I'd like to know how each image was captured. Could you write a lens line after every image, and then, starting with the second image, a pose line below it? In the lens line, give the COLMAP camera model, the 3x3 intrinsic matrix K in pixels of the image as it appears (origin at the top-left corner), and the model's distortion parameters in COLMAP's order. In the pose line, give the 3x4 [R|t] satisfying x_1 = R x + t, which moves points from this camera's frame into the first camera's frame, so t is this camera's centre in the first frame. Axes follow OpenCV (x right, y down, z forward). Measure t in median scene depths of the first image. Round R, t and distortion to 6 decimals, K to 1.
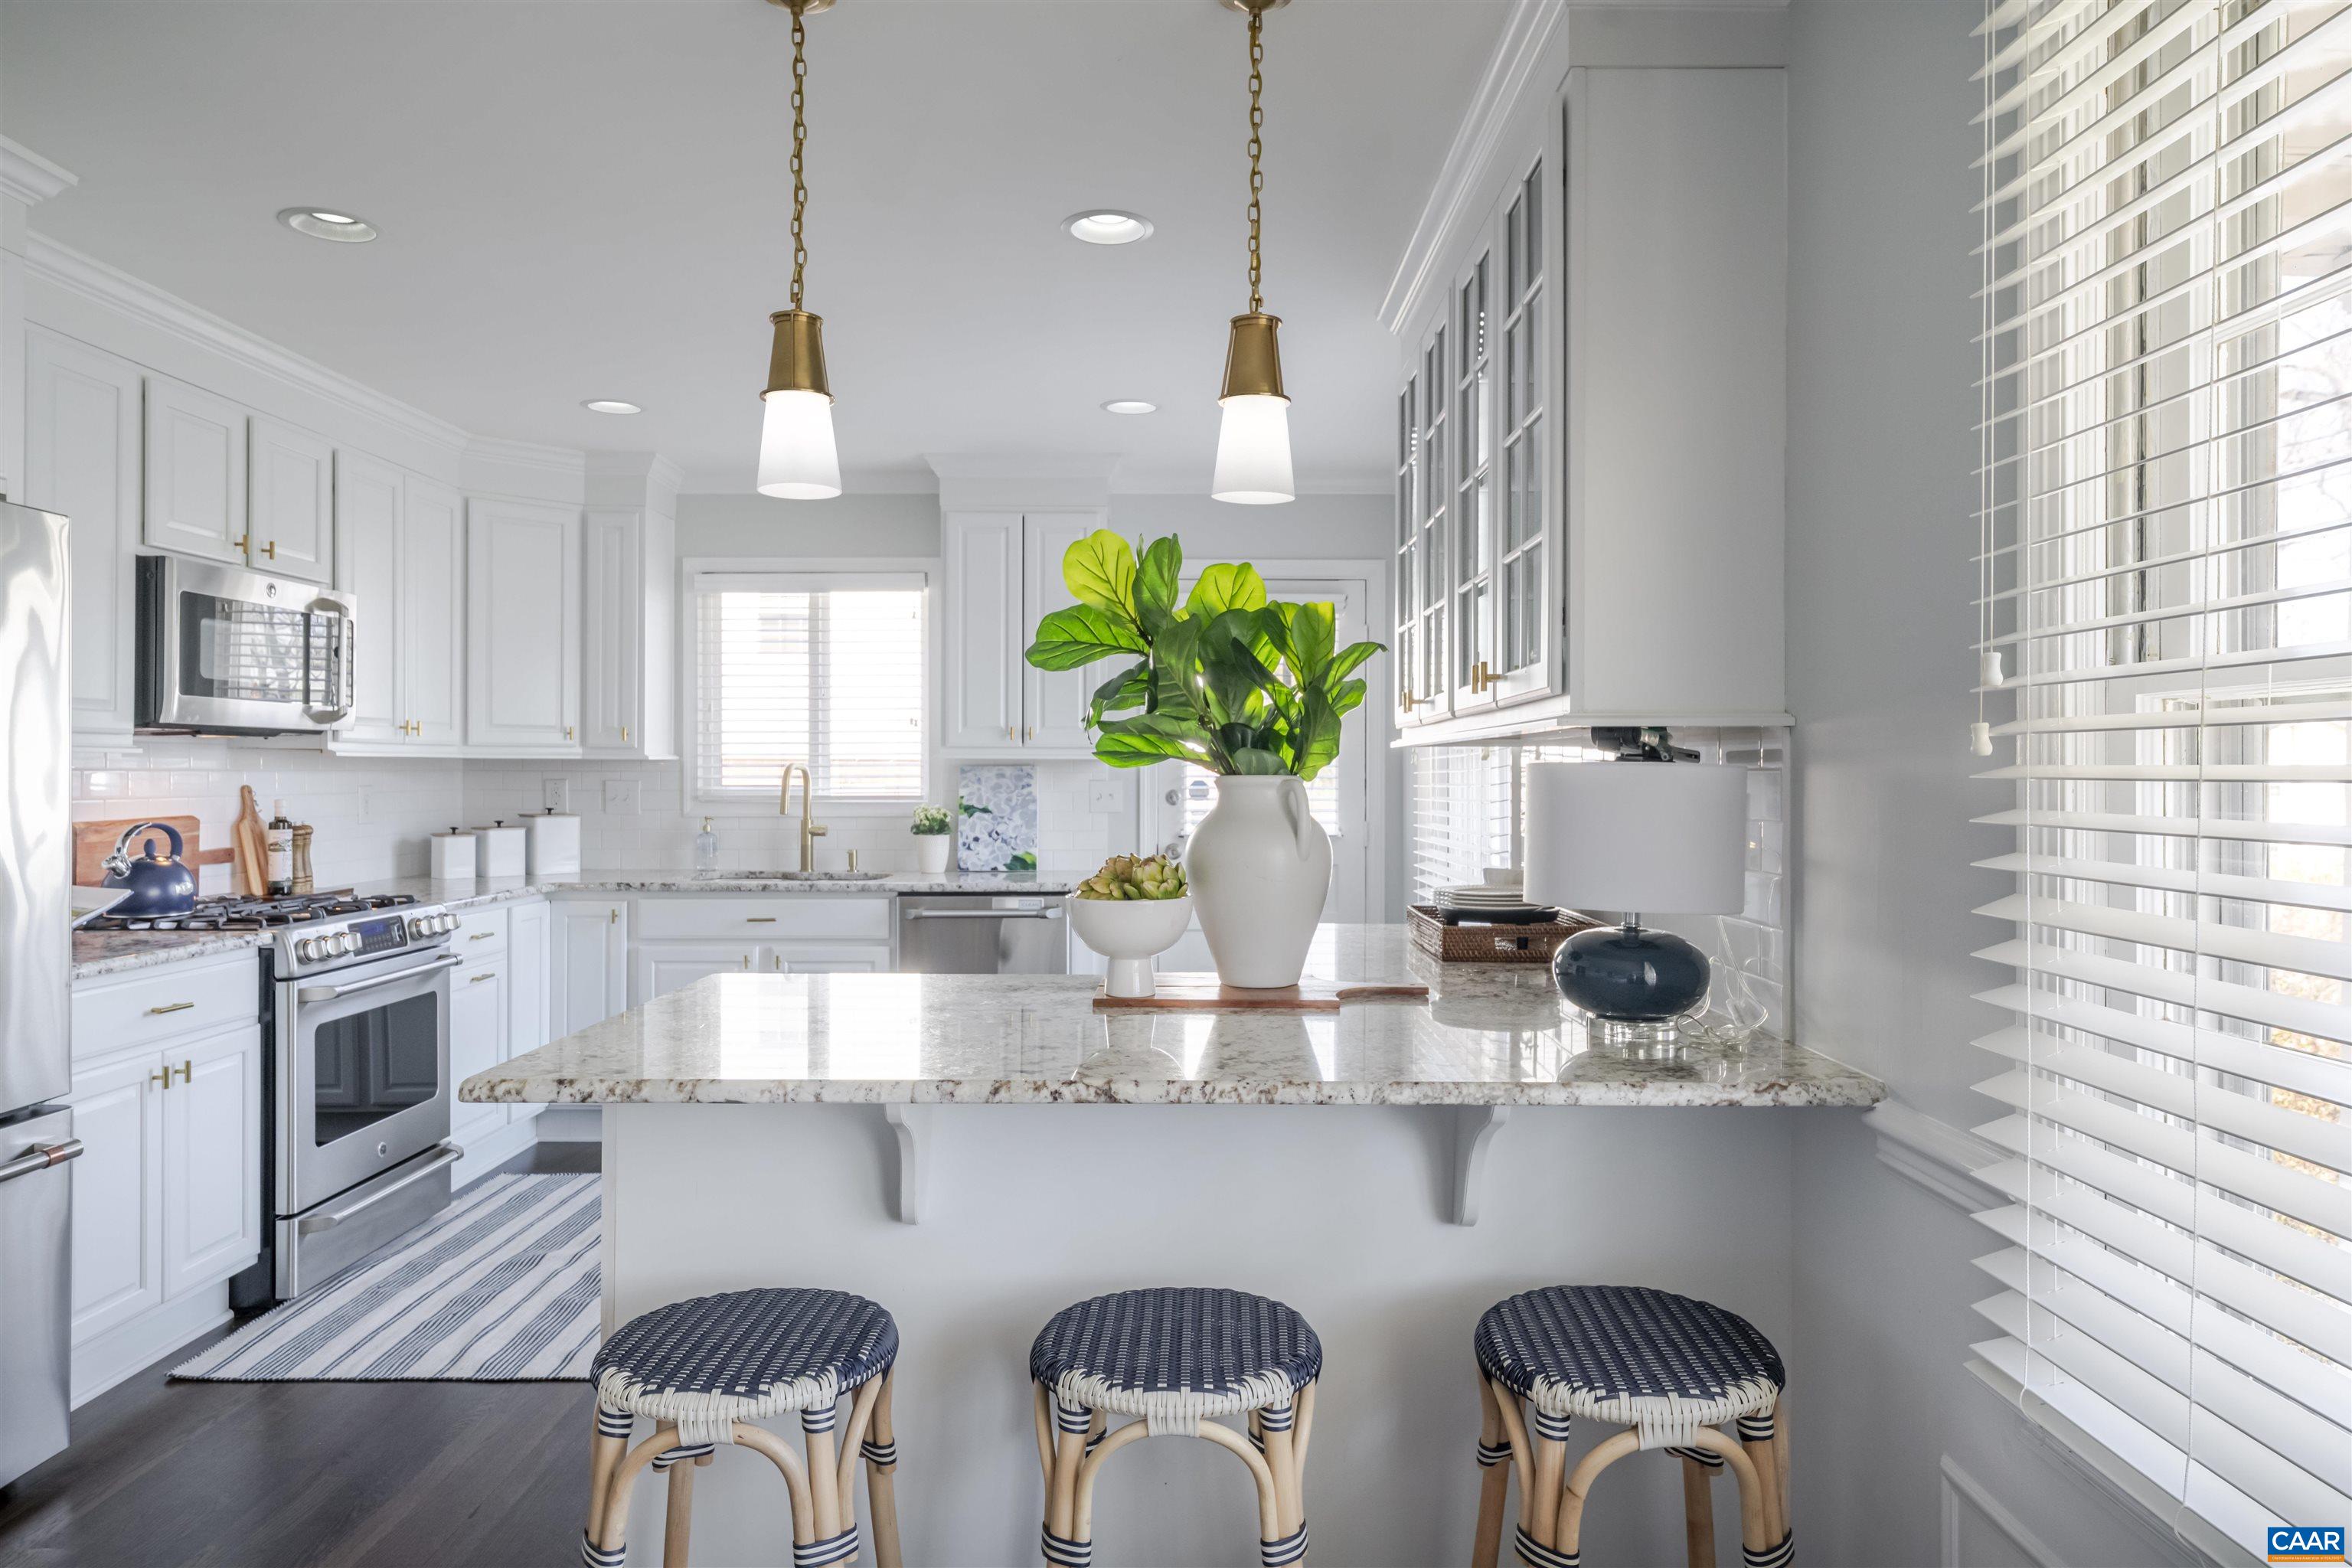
lens RADIAL K [[1422.5, 0, 1173.8], [0, 1422.5, 771.8], [0, 0, 1]] dist [0.002378, -0.000545]
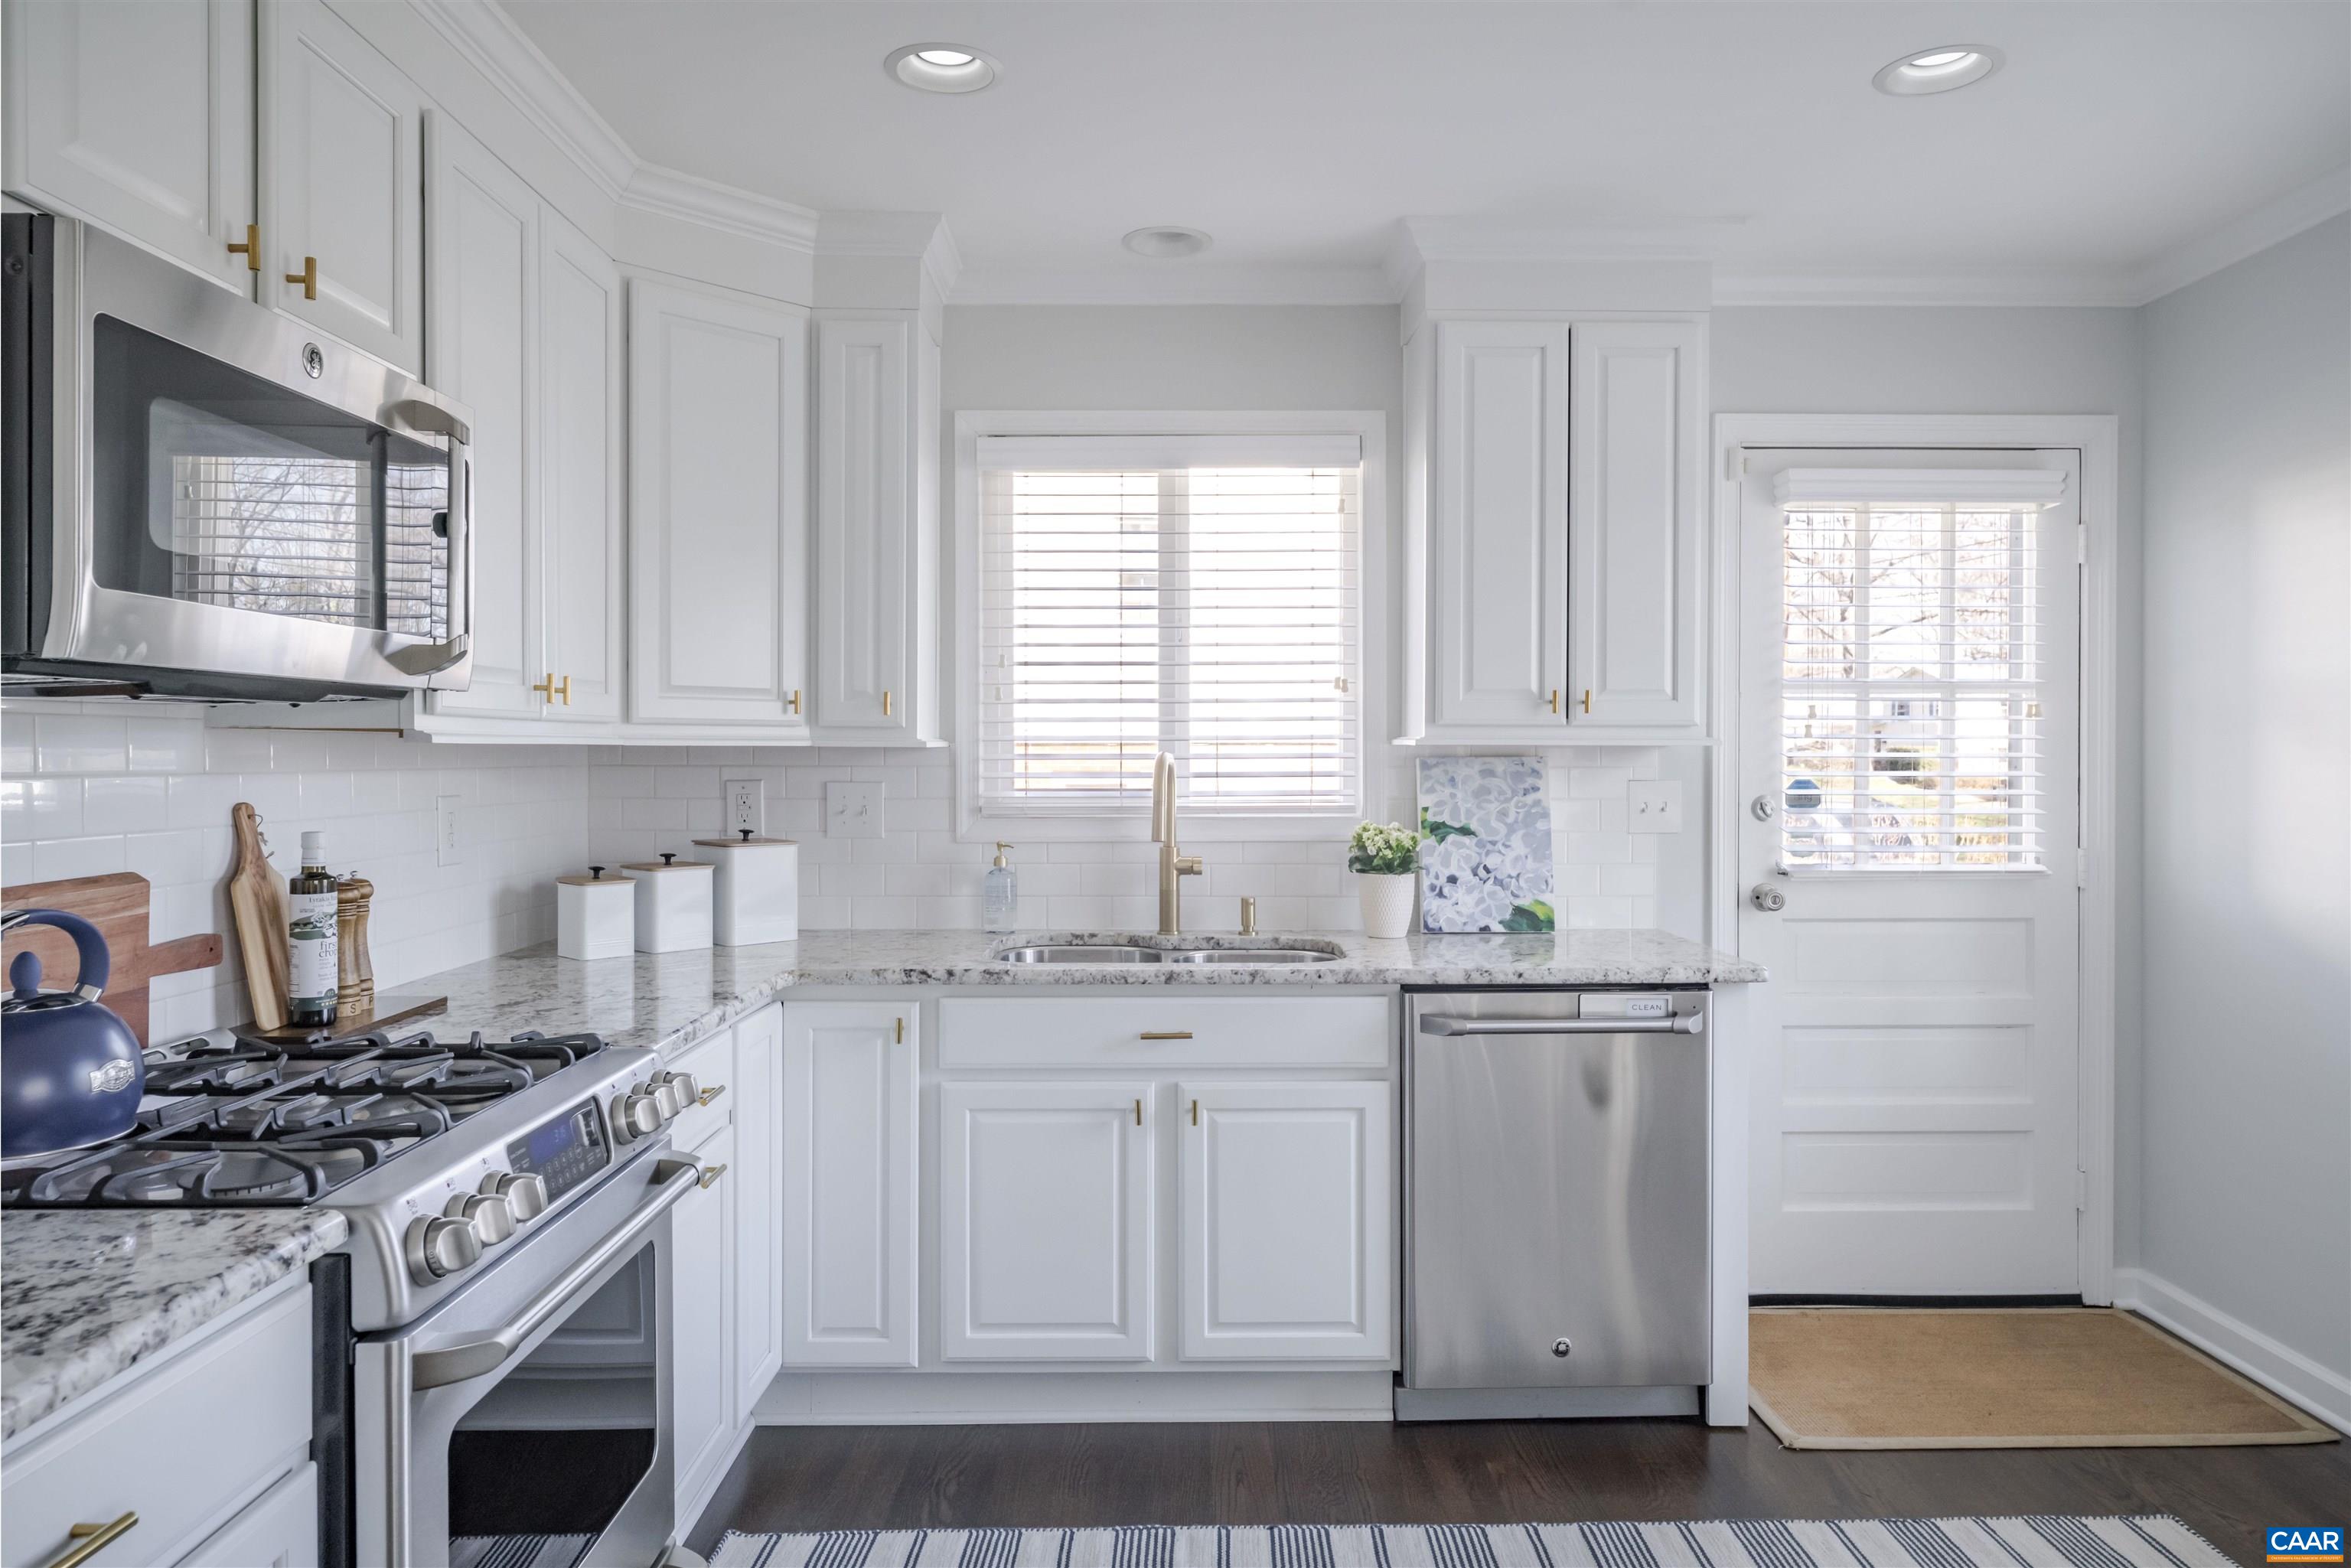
lens RADIAL K [[1472.2, 0, 1181.1], [0, 1472.2, 767.7], [0, 0, 1]] dist [-0.001116, 0.000630]
pose [[0.999918, -0.001348, 0.012735, -0.332293], [0.001241, 0.999964, 0.008384, -0.006416], [-0.012746, -0.008367, 0.999884, 0.485077]]
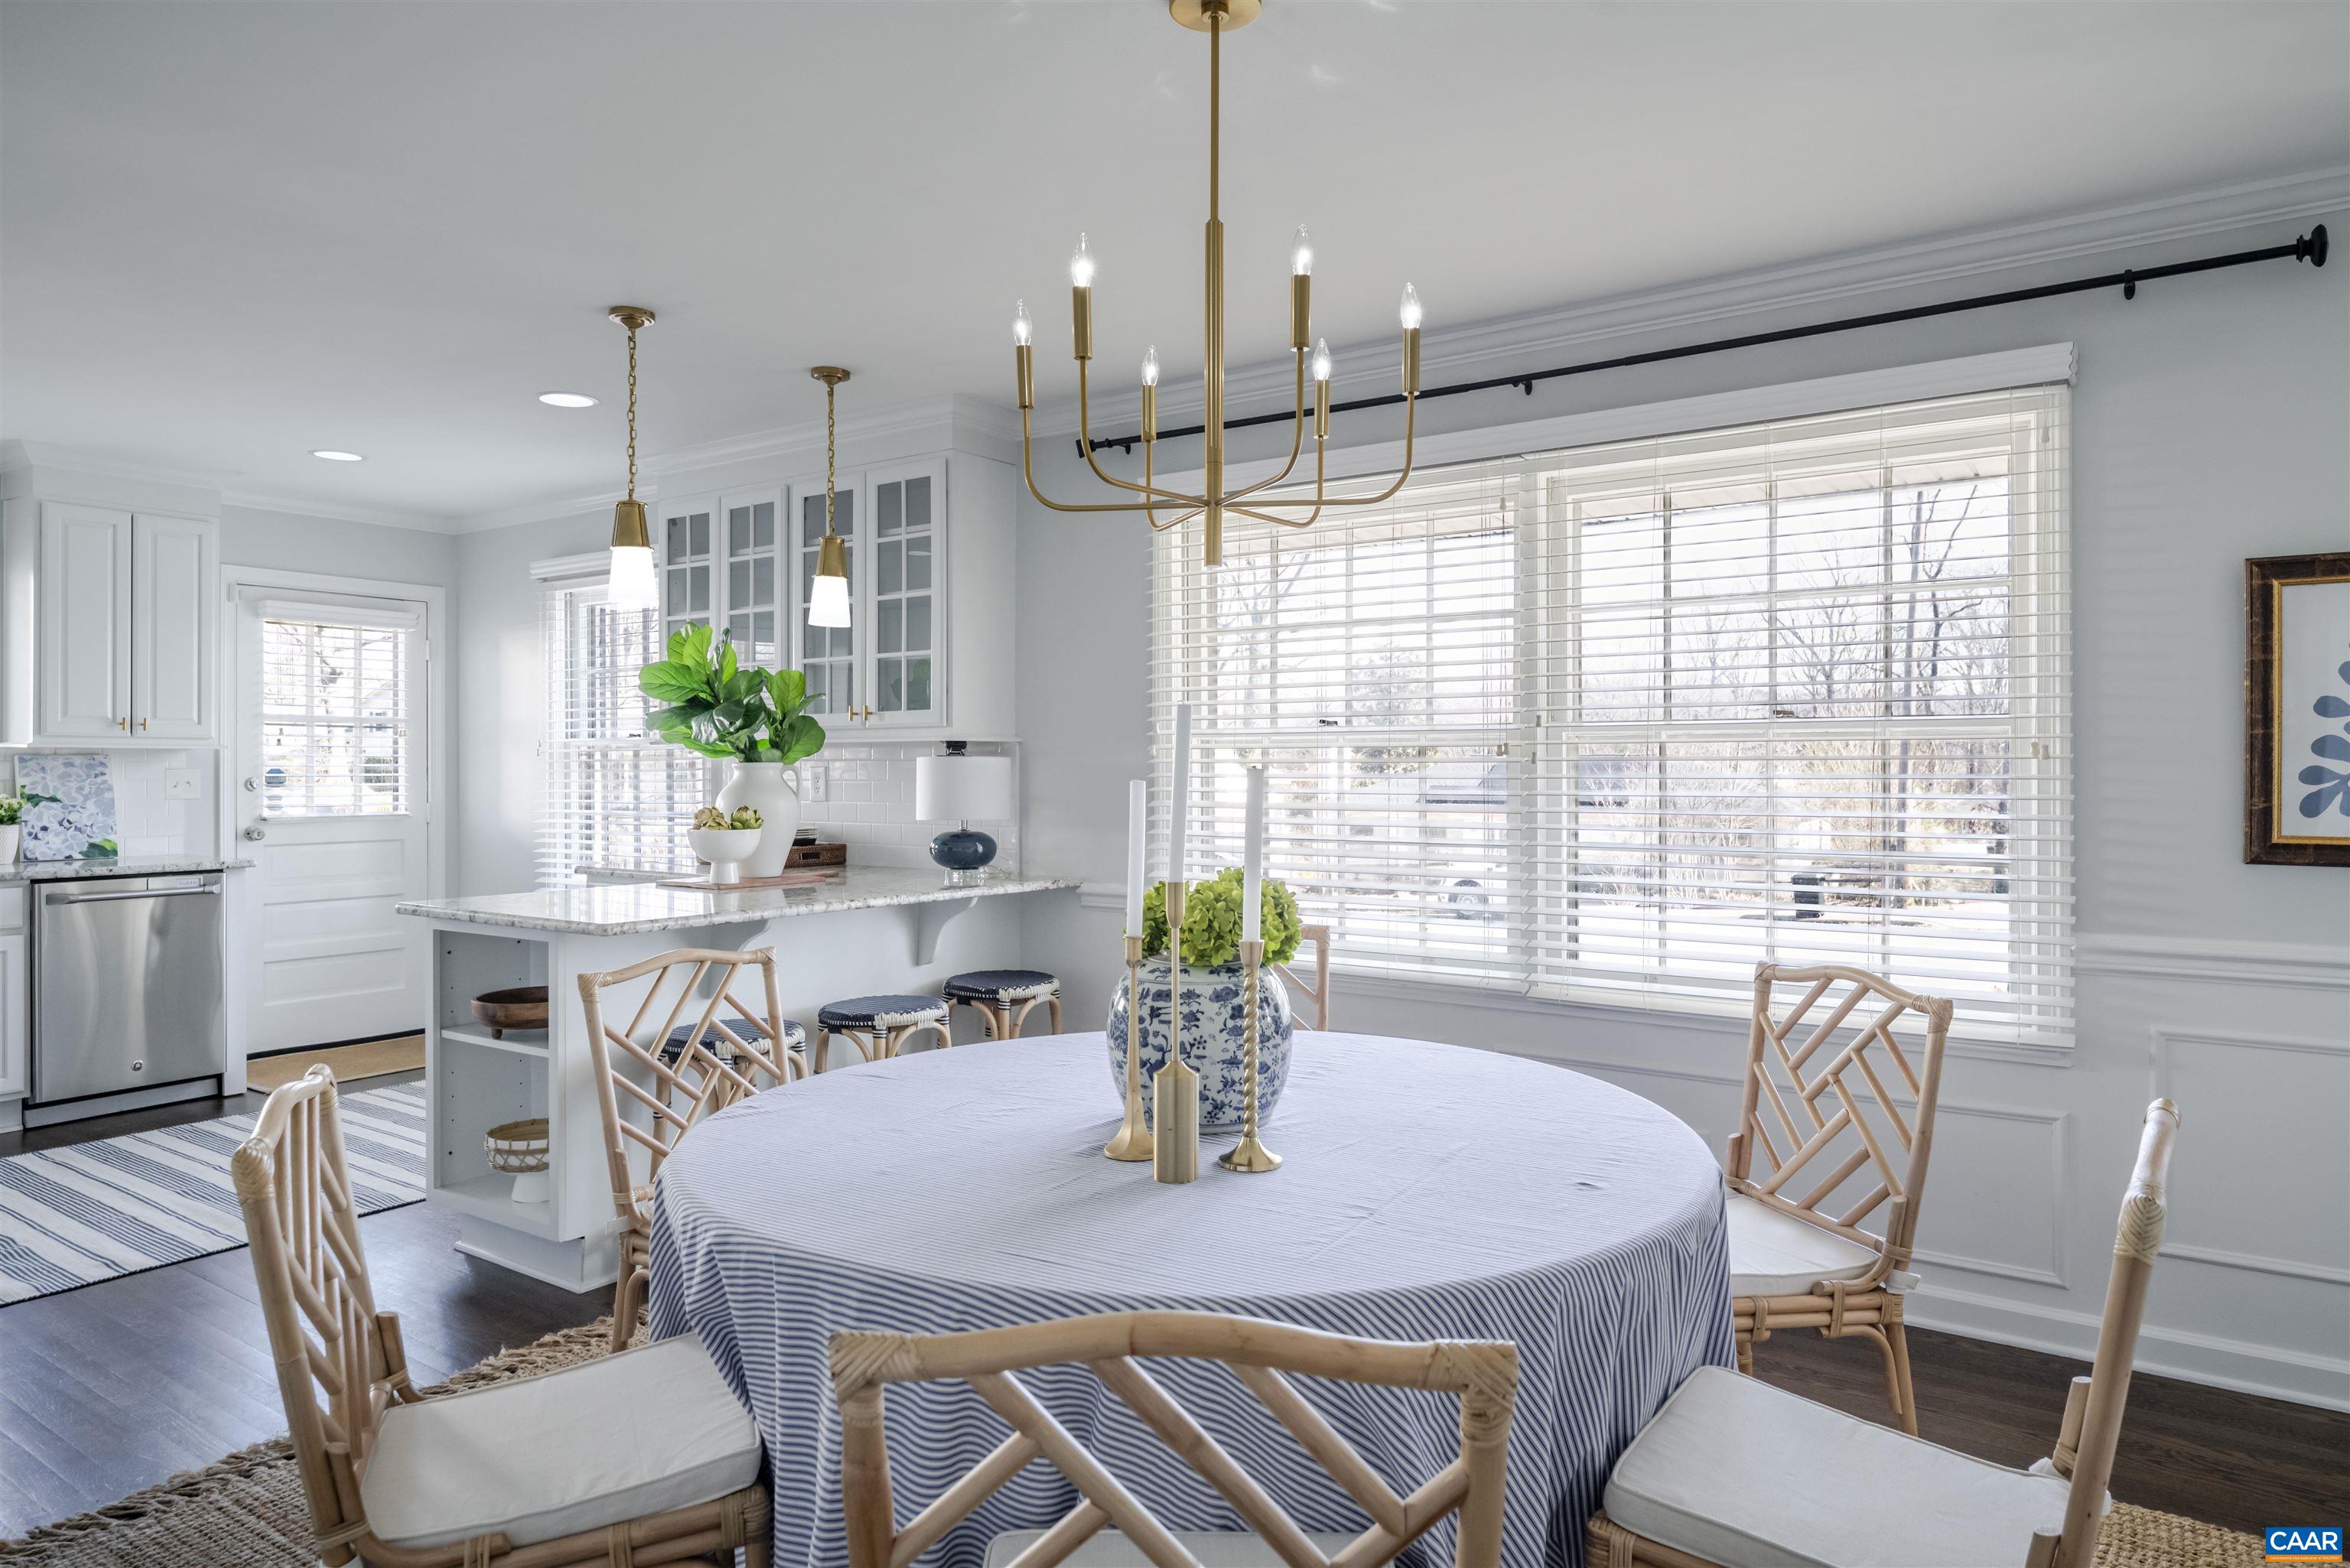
lens RADIAL K [[1421.2, 0, 1172.8], [0, 1421.2, 771.8], [0, 0, 1]] dist [0.002378, -0.000545]
pose [[0.562393, -0.003577, 0.826862, -0.658339], [-0.000973, 0.999987, 0.004988, 0.002660], [-0.826870, -0.003609, 0.562382, -0.267570]]
